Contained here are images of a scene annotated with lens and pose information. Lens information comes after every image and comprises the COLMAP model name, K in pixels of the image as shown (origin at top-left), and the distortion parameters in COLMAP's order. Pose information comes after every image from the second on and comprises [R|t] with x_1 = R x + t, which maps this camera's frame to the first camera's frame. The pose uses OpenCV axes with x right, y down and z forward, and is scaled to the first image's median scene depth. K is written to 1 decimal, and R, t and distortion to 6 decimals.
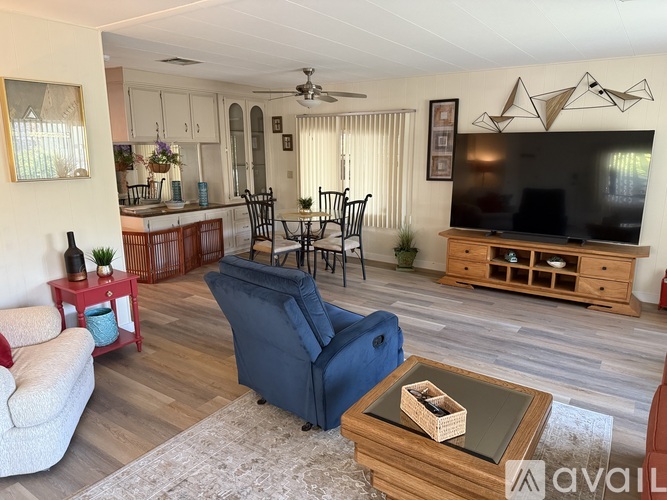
lens RADIAL K [[459.0, 0, 333.8], [0, 459.0, 250.8], [0, 0, 1]] dist [0.004556, -0.006346]
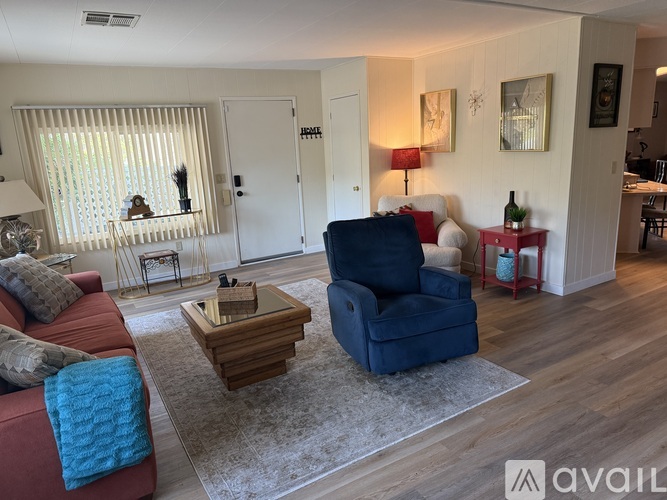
lens RADIAL K [[459.0, 0, 334.1], [0, 459.0, 252.1], [0, 0, 1]] dist [0.004556, -0.006346]
pose [[-0.433442, 0.236296, -0.869651, 0.856081], [-0.146231, 0.933781, 0.326604, -0.234329], [0.889238, 0.268734, -0.370186, 1.069758]]
